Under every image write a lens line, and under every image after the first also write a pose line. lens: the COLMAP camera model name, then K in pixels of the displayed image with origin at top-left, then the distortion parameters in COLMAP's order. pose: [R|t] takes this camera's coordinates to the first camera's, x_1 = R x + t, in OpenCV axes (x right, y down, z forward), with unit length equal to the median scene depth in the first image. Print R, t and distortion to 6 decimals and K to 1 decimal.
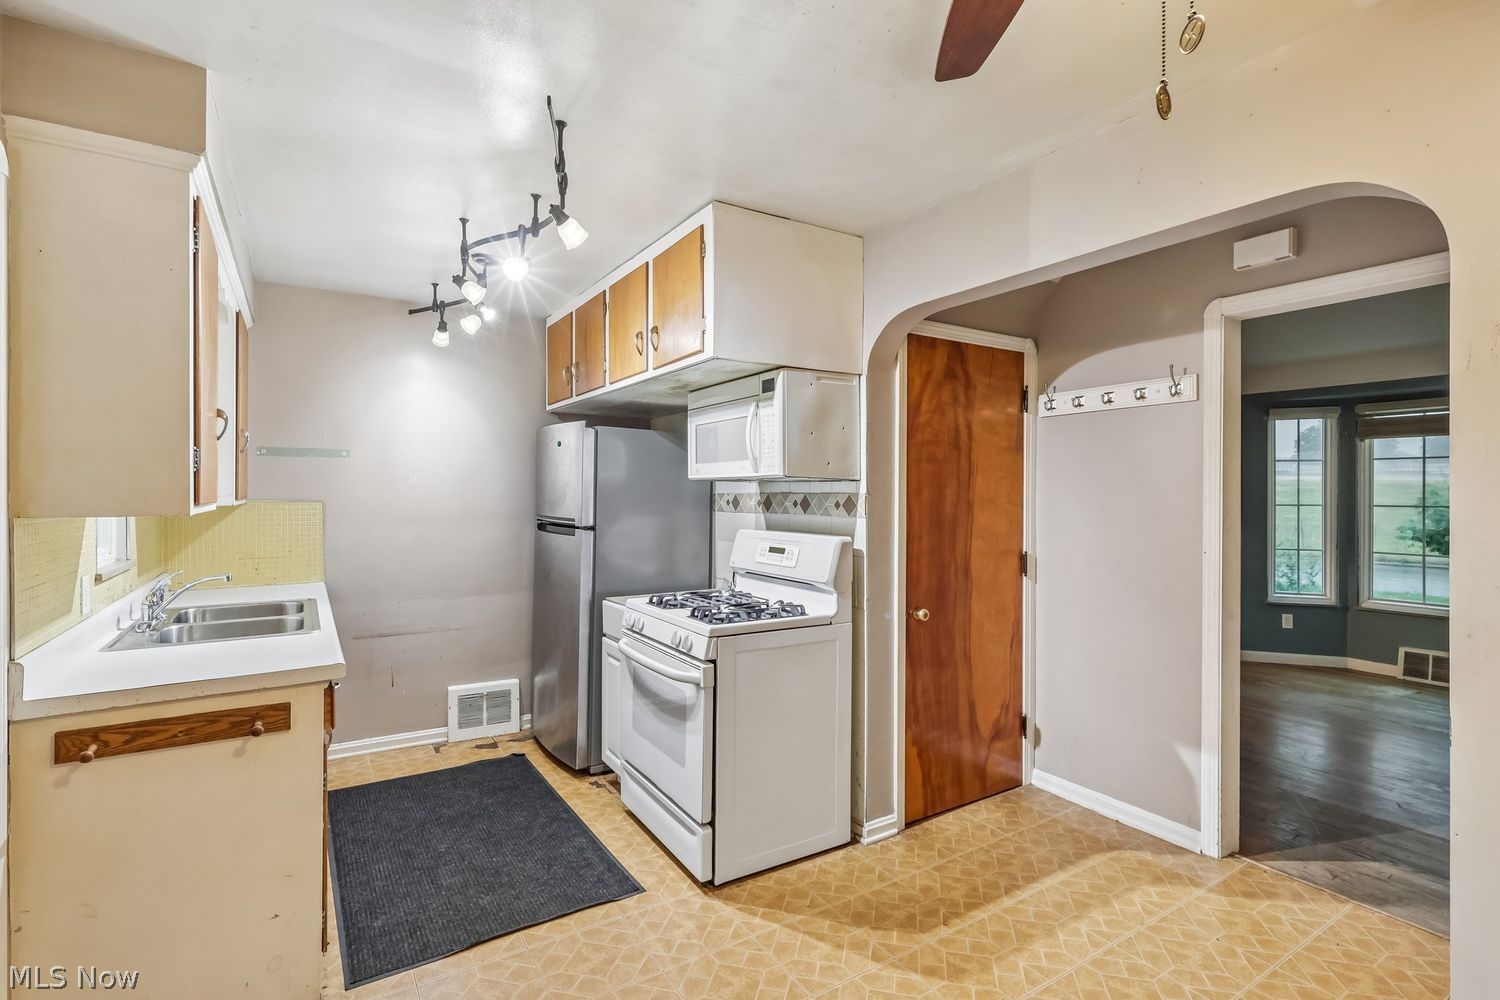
lens RADIAL K [[716.1, 0, 796.5], [0, 716.1, 492.6], [0, 0, 1]] dist [-0.001033, -0.000093]
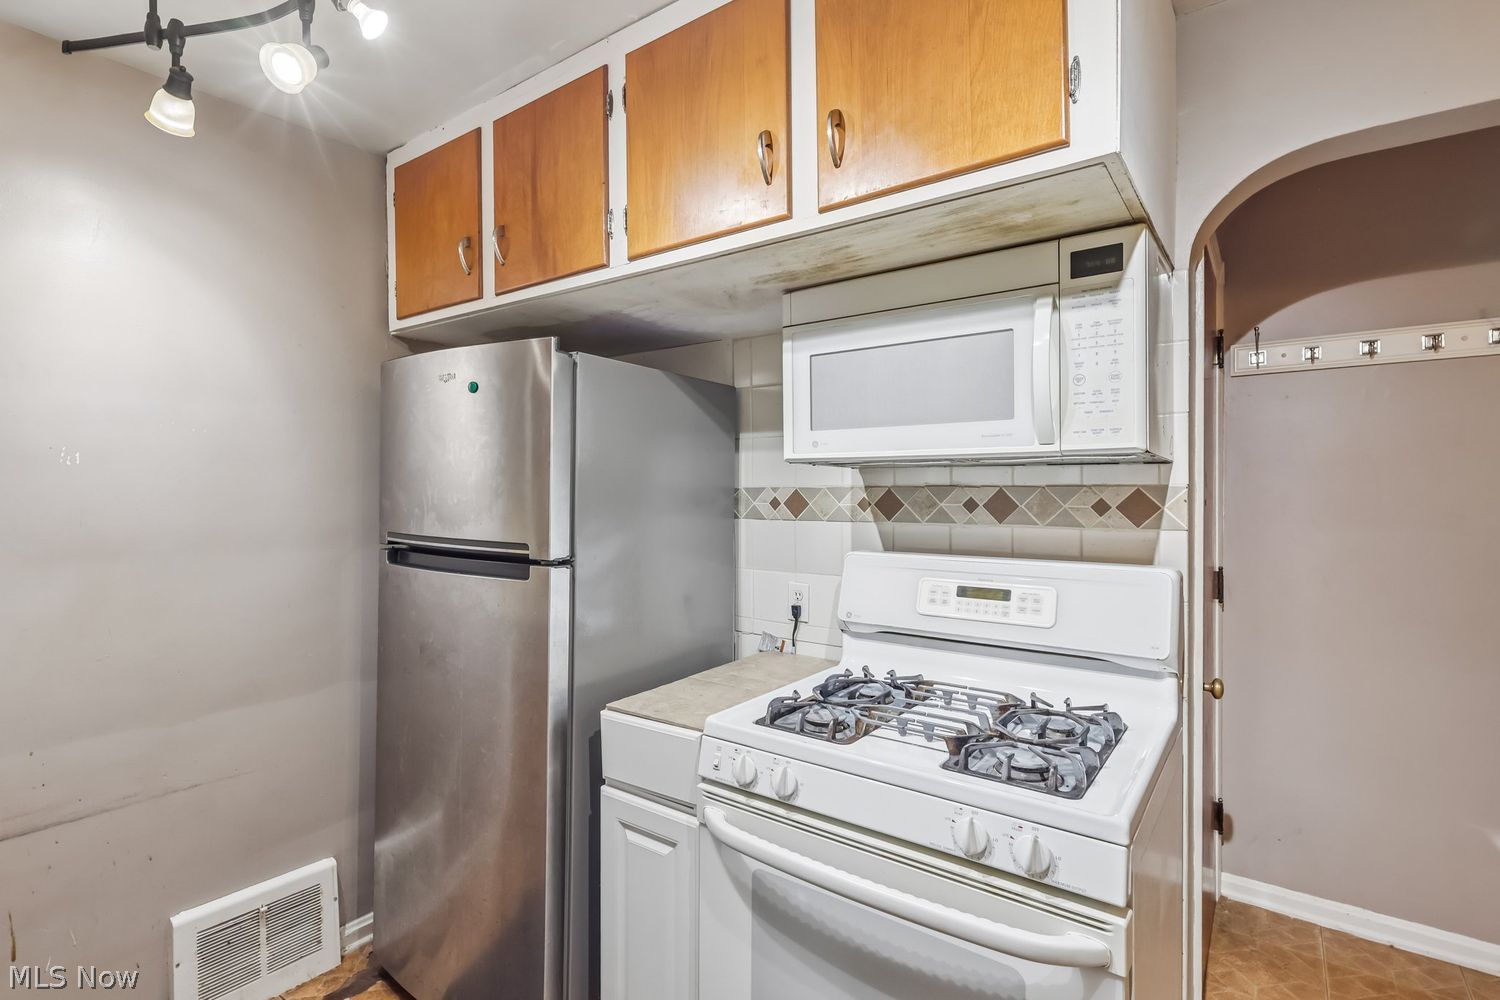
lens RADIAL K [[700.6, 0, 780.4], [0, 700.6, 487.3], [0, 0, 1]] dist [0.000705, 0.000107]
pose [[0.934184, -0.007626, 0.356710, -0.319023], [0.006291, 0.999968, 0.004901, -0.002140], [-0.356736, -0.002334, 0.934202, 0.505166]]
